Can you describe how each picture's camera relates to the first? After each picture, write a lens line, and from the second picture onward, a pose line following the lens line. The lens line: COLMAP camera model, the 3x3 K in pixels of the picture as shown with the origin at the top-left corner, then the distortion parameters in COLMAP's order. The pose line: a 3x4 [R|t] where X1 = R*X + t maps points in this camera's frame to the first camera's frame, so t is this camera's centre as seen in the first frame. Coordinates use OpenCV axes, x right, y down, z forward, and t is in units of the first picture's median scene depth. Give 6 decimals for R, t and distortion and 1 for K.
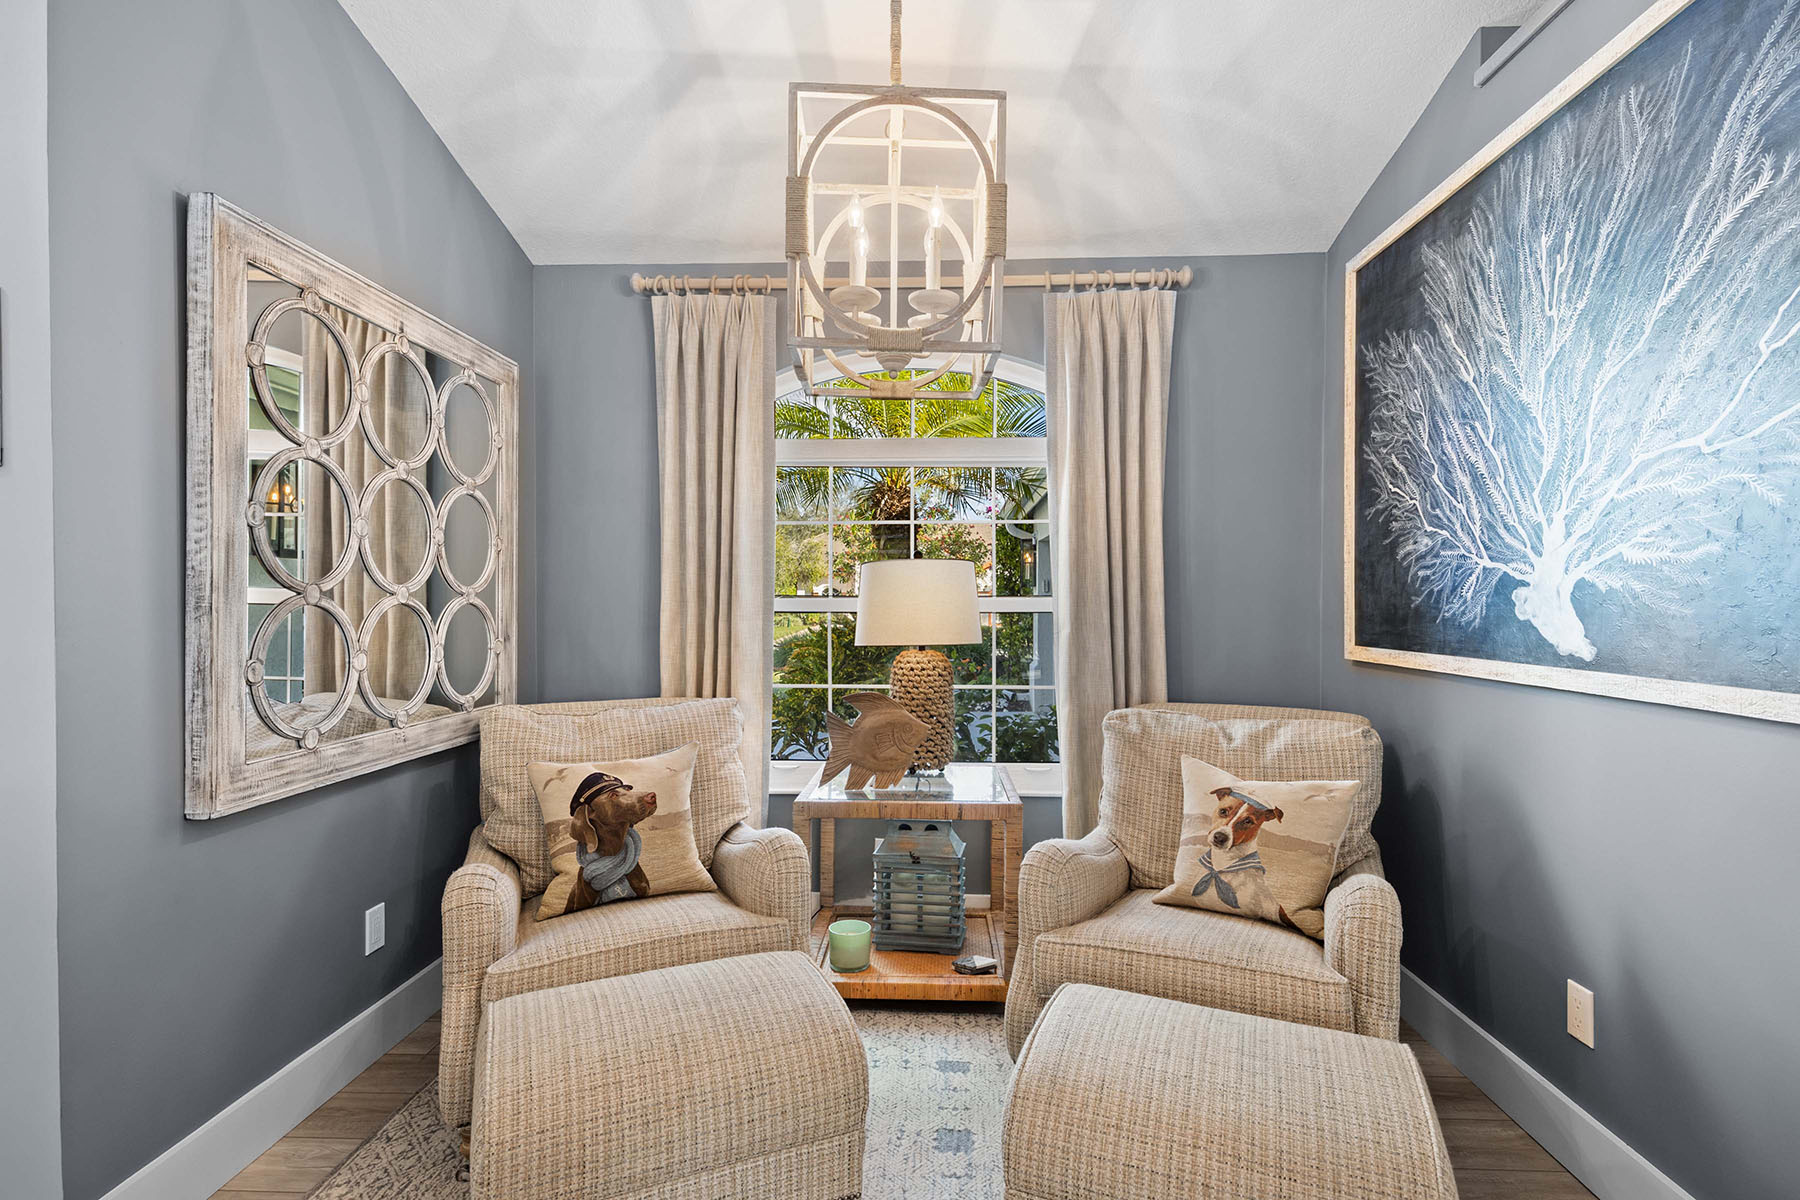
lens RADIAL K [[904.5, 0, 896.9], [0, 904.5, 606.1], [0, 0, 1]] dist [0.021154, -0.001494]
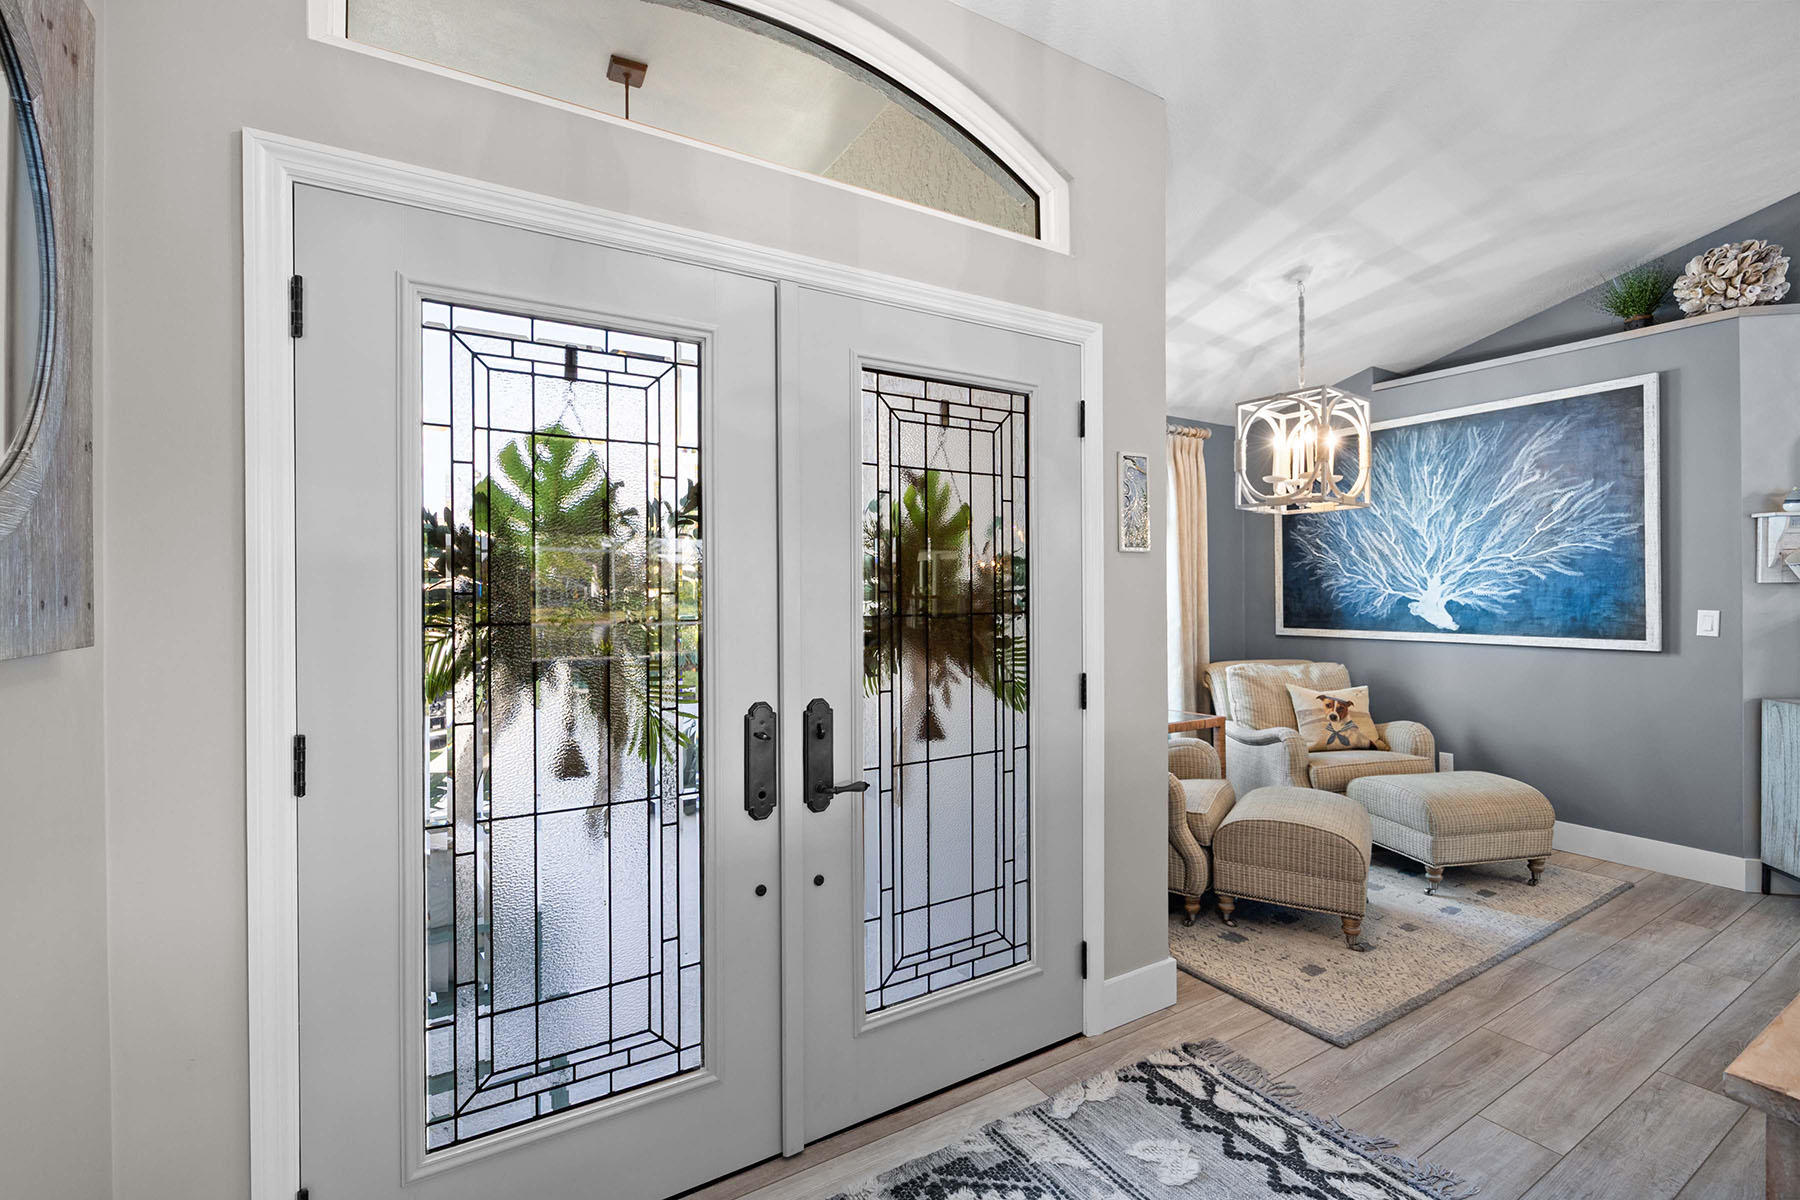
lens RADIAL K [[802.9, 0, 913.1], [0, 802.9, 591.1], [0, 0, 1]] dist [-0.003164, 0.000338]
pose [[0.819395, -0.010545, 0.573133, -1.683754], [0.014443, 0.999893, -0.002252, -0.064584], [-0.573048, 0.010123, 0.819460, -0.019042]]
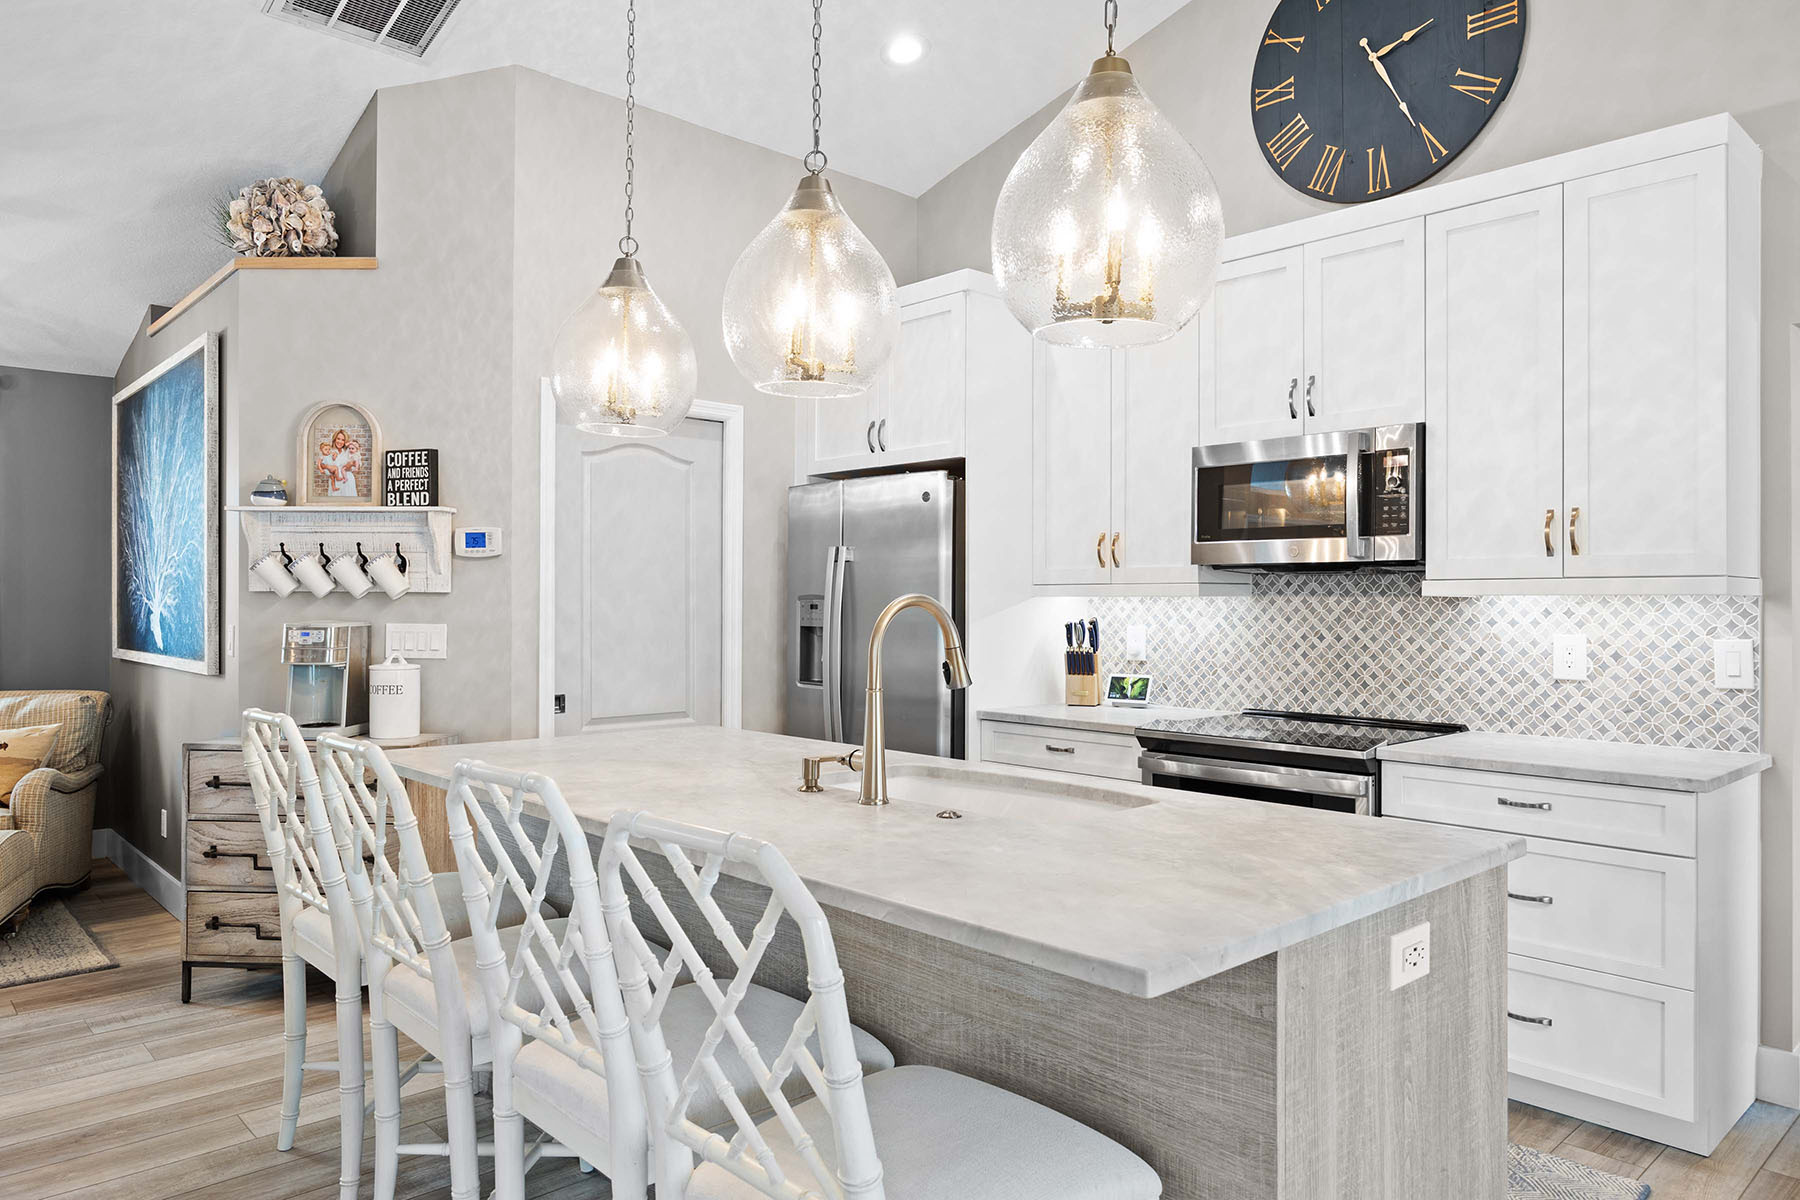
lens RADIAL K [[1180.0, 0, 876.6], [0, 1180.0, 591.7], [0, 0, 1]] dist [-0.002384, -0.000355]
pose [[0.700357, 0.004231, 0.713780, -0.021348], [0.005020, 0.999929, -0.010853, -0.032296], [-0.713775, 0.011184, 0.700286, -1.799913]]
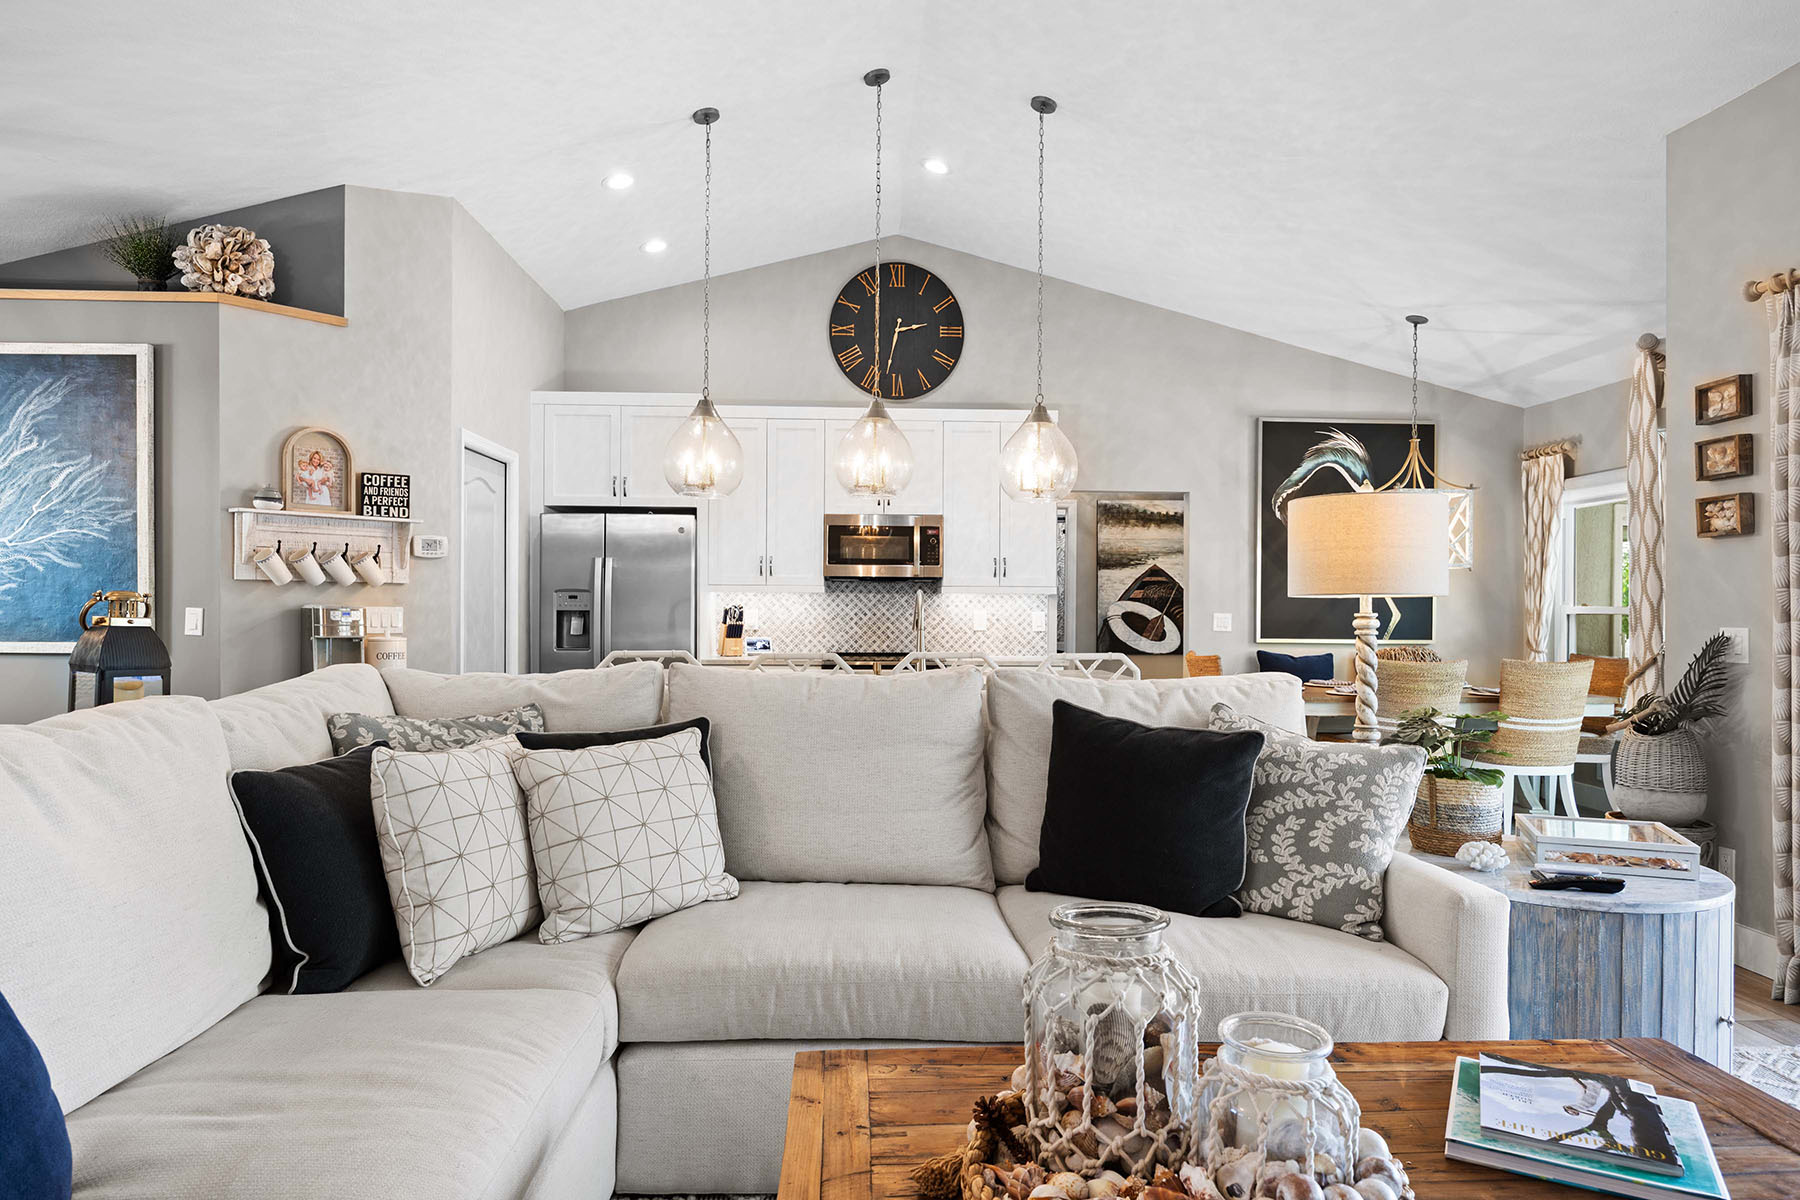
lens RADIAL K [[1085.3, 0, 889.1], [0, 1085.3, 610.6], [0, 0, 1]] dist [-0.019334, 0.002553]
pose [[-0.081023, -0.006737, 0.996689, -1.574786], [0.000744, 0.999976, 0.006820, -0.011347], [-0.996712, 0.001294, -0.081016, -0.798364]]
